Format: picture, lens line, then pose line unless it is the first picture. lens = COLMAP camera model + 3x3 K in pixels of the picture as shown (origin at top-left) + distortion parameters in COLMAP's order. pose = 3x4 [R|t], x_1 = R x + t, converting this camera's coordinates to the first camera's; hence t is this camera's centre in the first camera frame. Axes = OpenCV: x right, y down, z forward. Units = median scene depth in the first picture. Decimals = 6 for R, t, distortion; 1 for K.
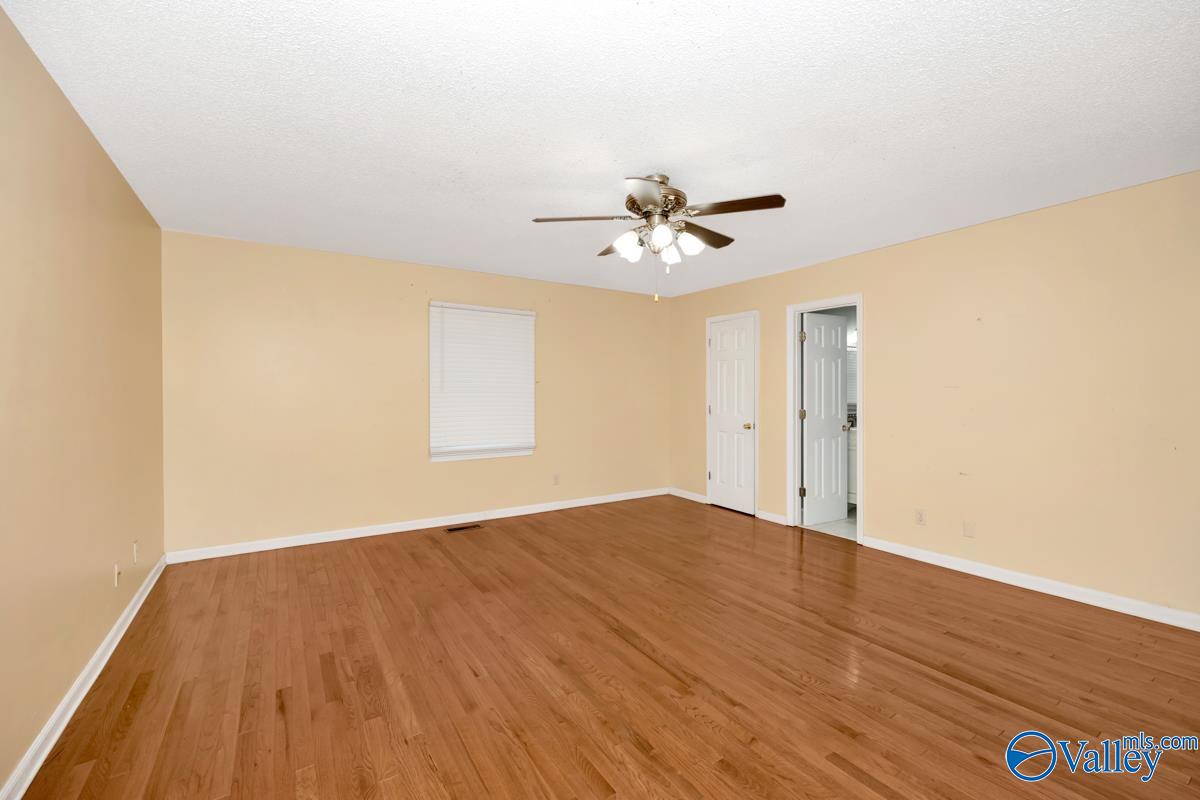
lens RADIAL K [[495.0, 0, 613.4], [0, 495.0, 397.4], [0, 0, 1]] dist [-0.000607, -0.000111]
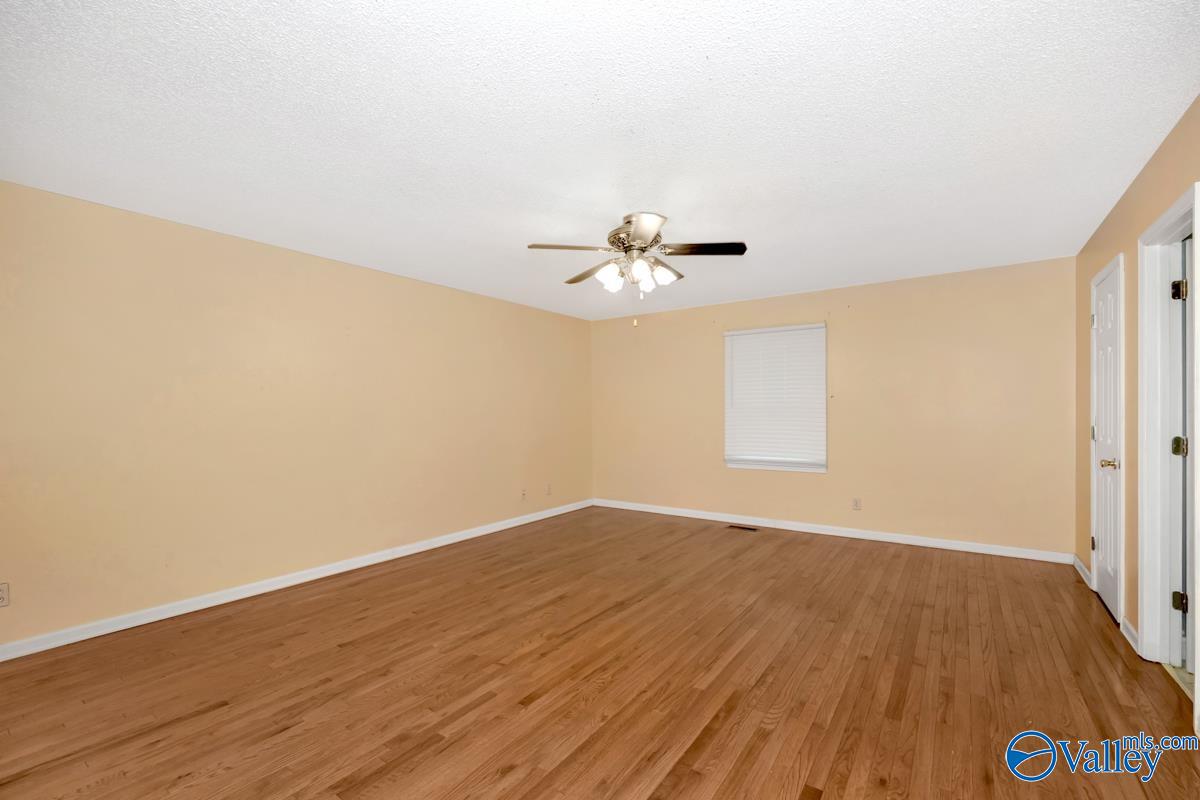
lens RADIAL K [[506.1, 0, 630.2], [0, 506.1, 415.6], [0, 0, 1]] dist [-0.001619, -0.000102]
pose [[0.396617, 0.001072, -0.917984, 1.144409], [-0.001134, 0.999999, 0.000678, 0.010497], [0.917984, 0.000772, 0.396618, 0.527288]]
